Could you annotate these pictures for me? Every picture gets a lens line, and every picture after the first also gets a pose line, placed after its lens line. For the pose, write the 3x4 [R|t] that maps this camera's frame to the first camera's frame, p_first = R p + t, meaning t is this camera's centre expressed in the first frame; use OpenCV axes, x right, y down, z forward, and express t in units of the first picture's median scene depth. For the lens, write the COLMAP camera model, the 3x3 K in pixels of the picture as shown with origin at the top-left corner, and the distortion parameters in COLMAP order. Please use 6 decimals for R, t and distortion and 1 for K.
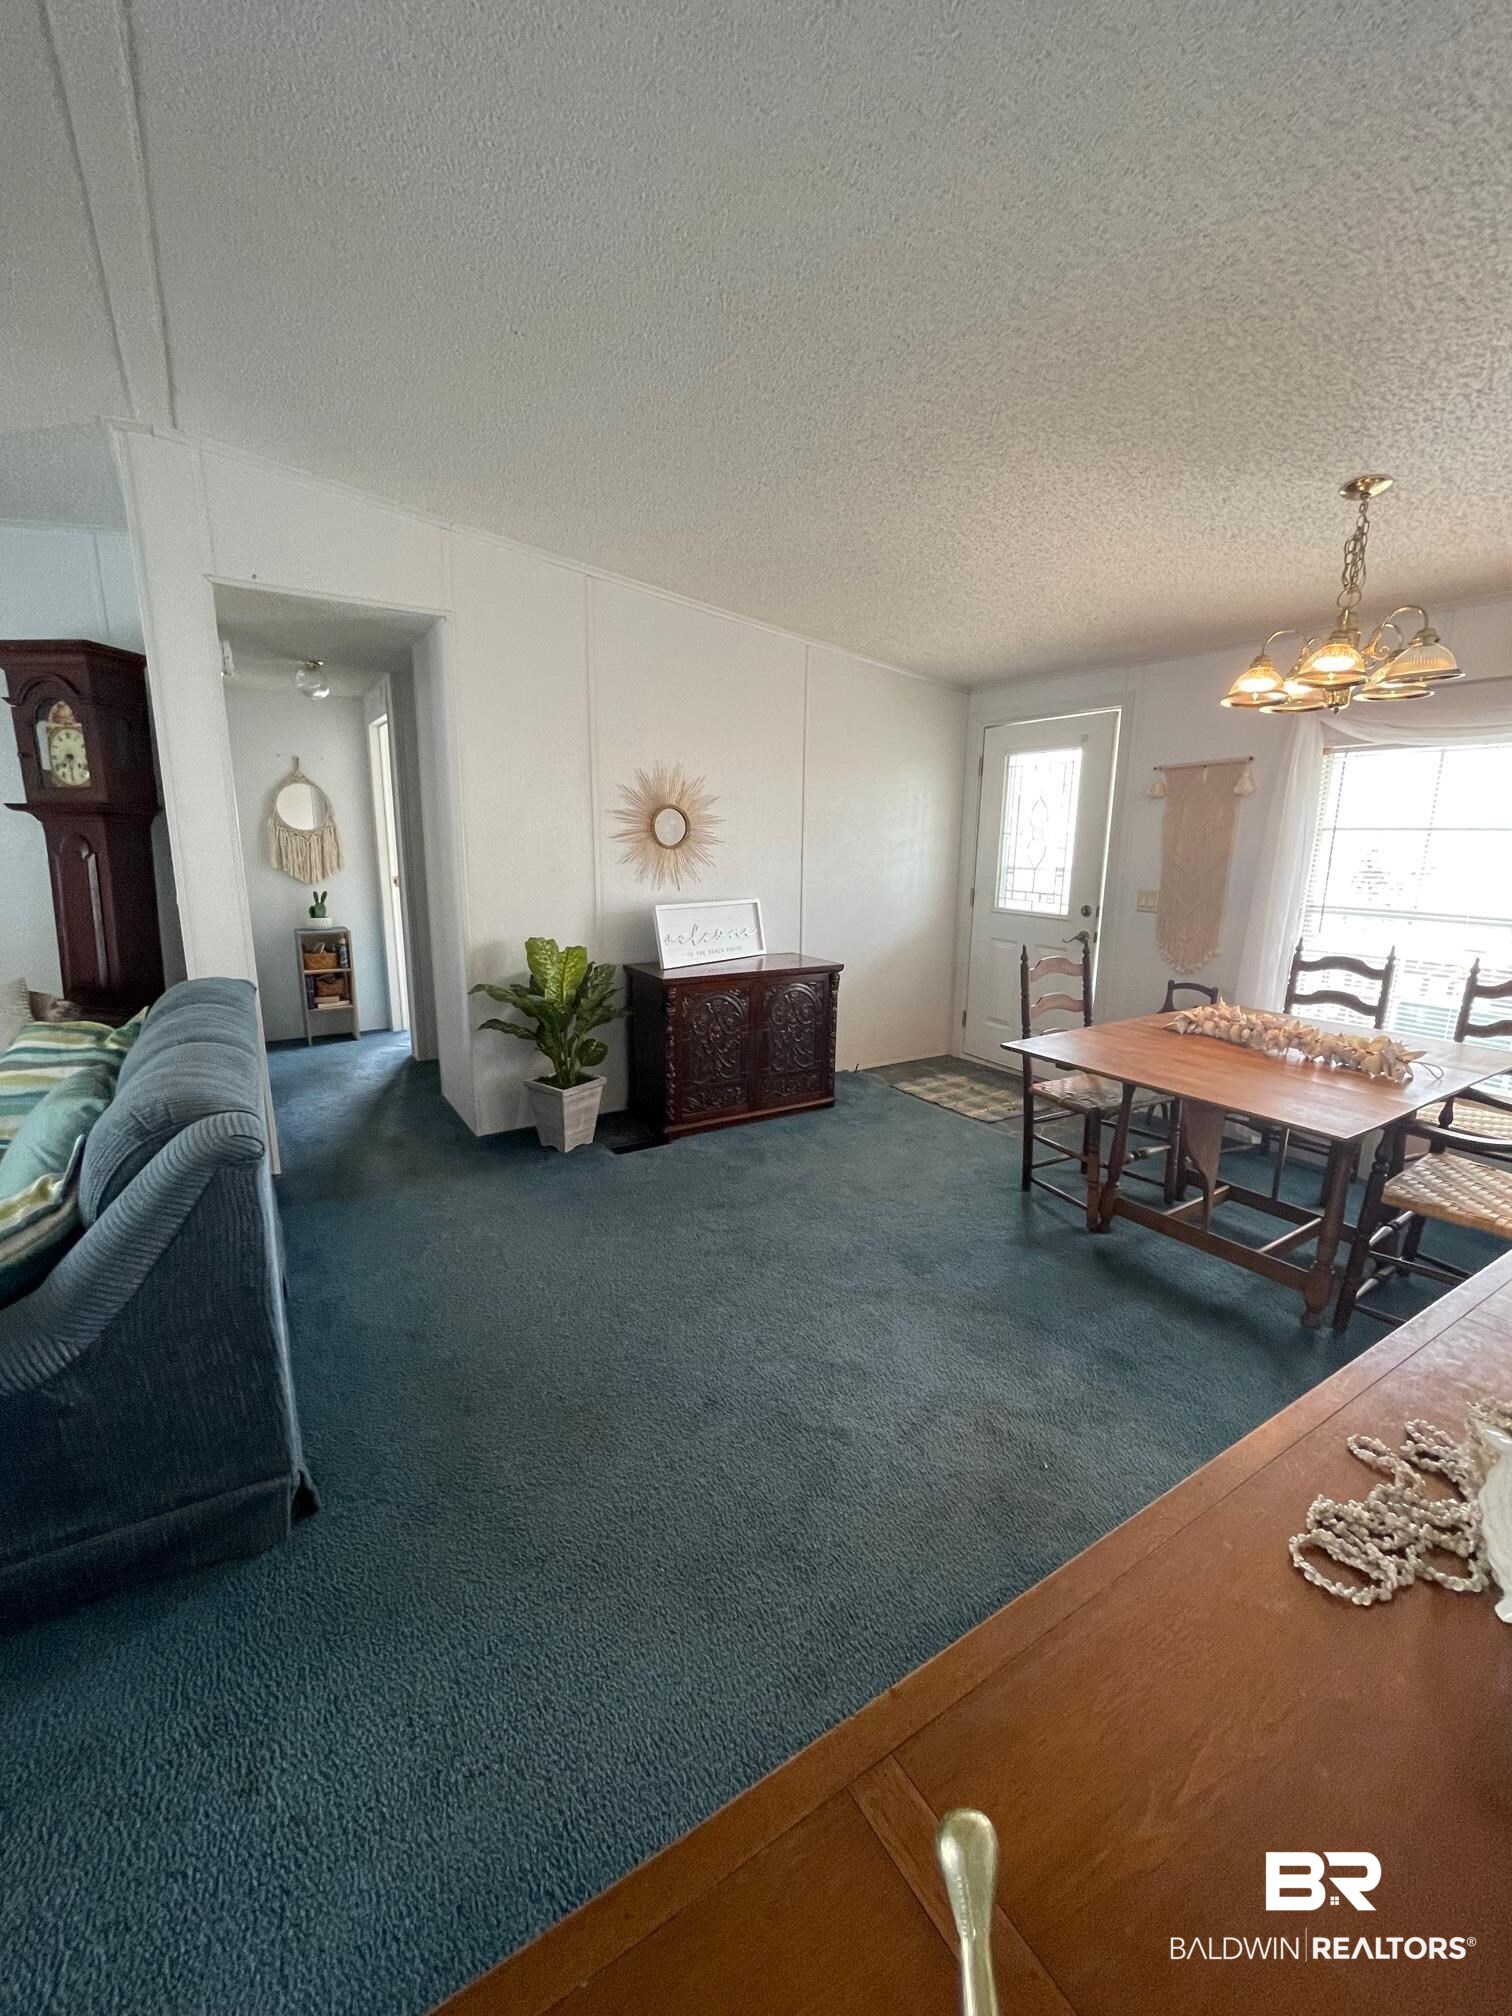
lens RADIAL K [[814.3, 0, 756.0], [0, 814.3, 1008.0], [0, 0, 1]] dist [0.010490, 0.000082]
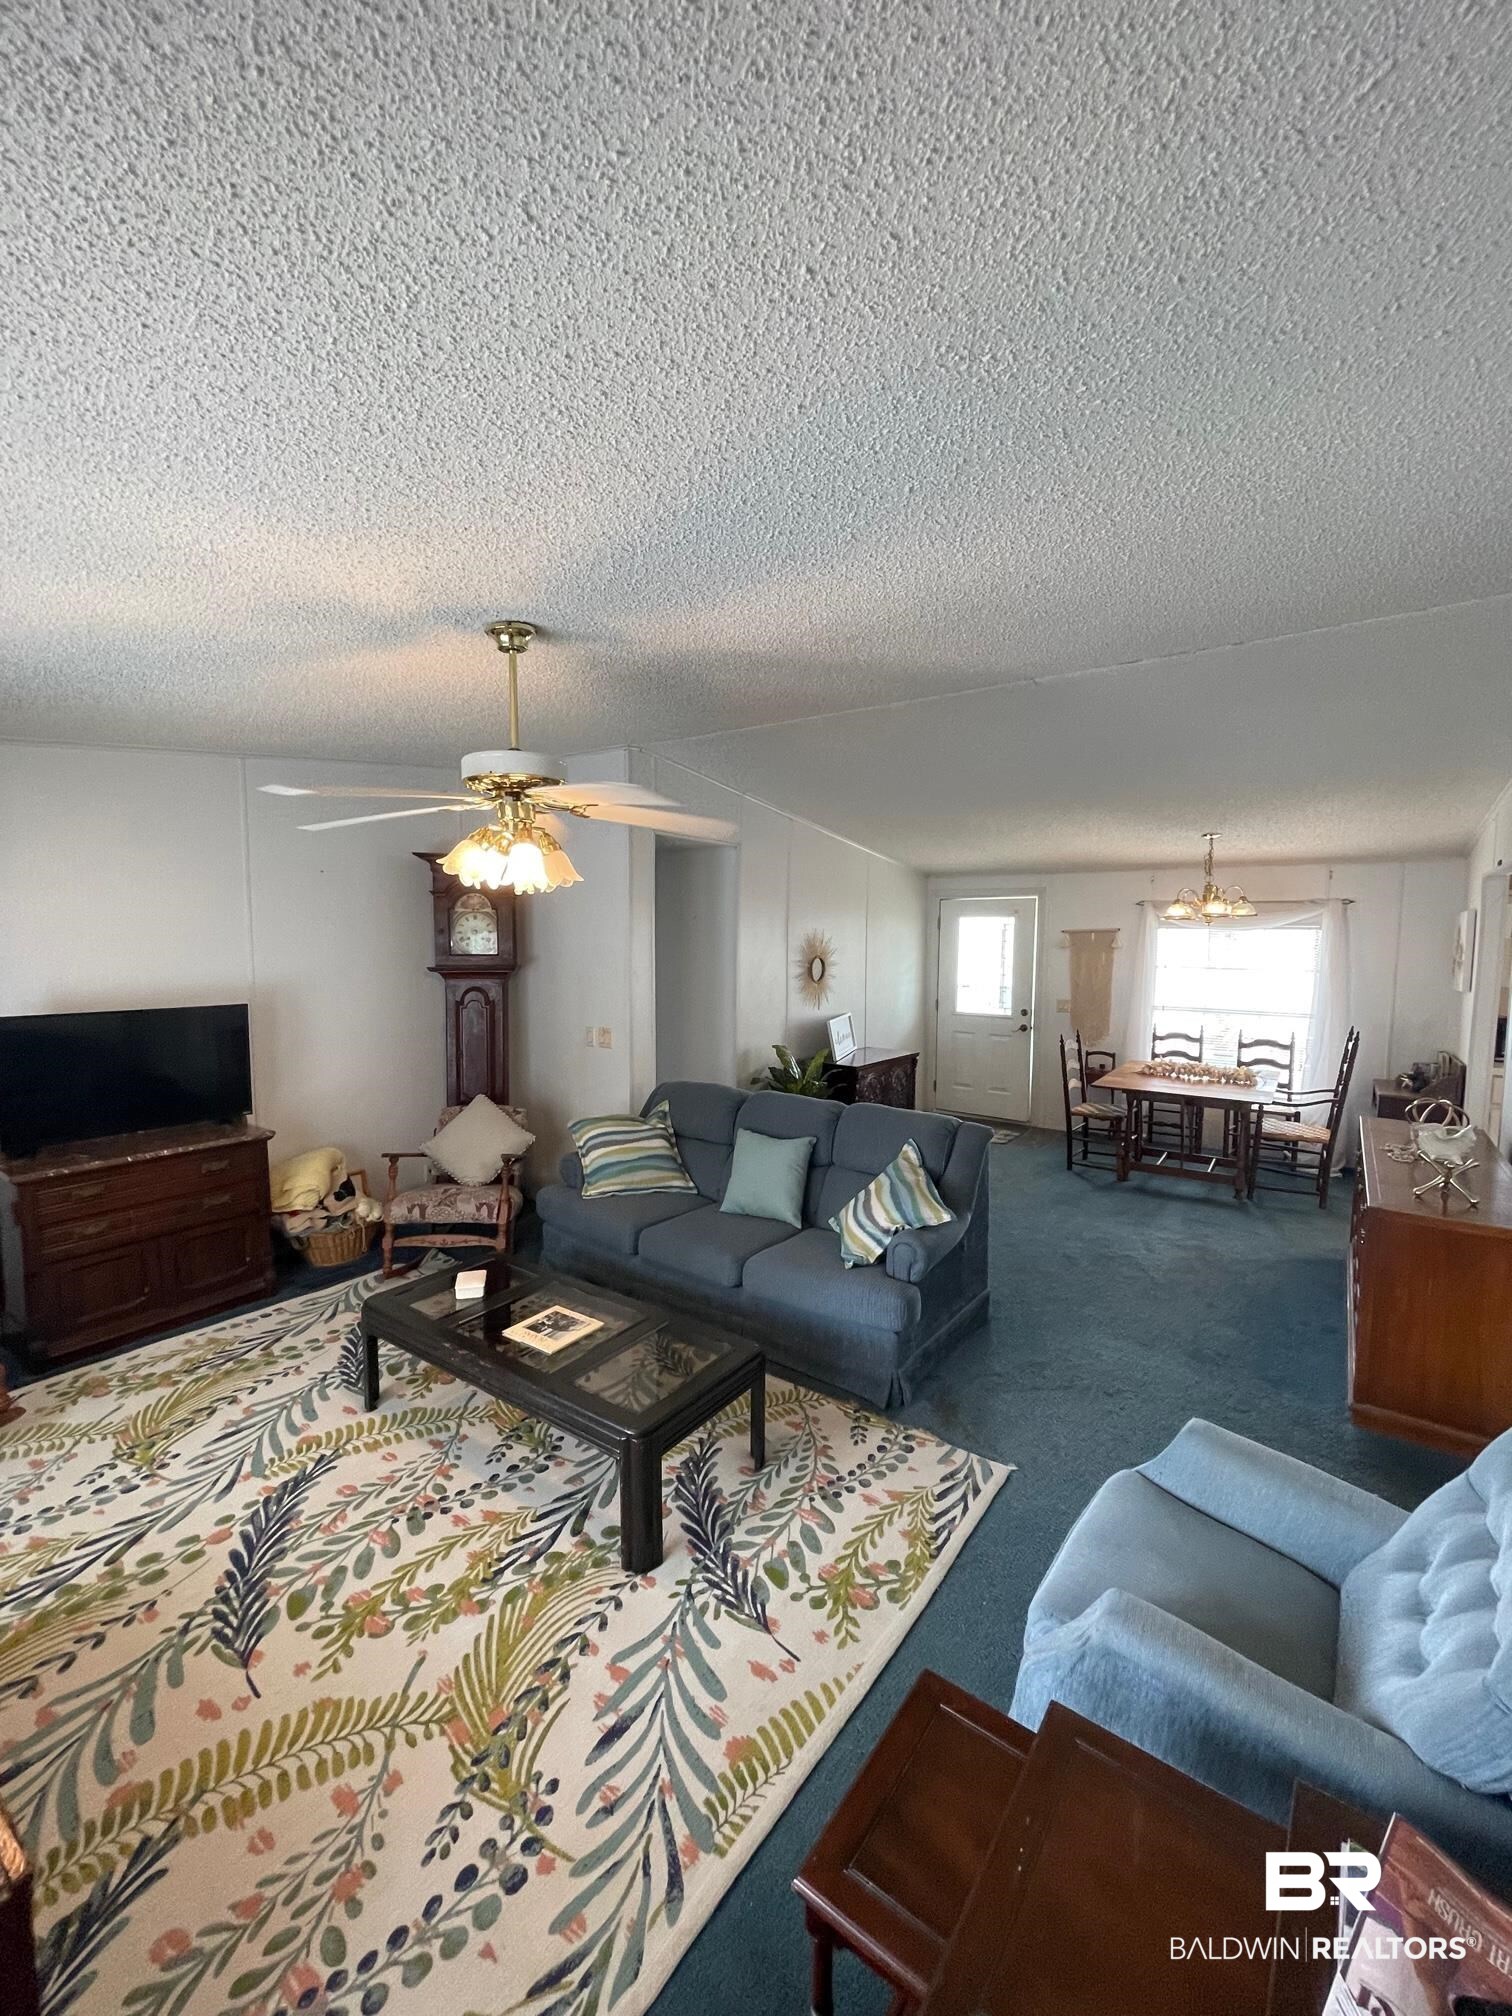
lens RADIAL K [[814.3, 0, 756.0], [0, 814.3, 1008.0], [0, 0, 1]] dist [0.010490, 0.000082]
pose [[0.929530, -0.036776, 0.366908, -0.797401], [0.080581, 0.991224, -0.104792, 0.002298], [-0.359834, 0.126973, 0.924336, -0.378776]]
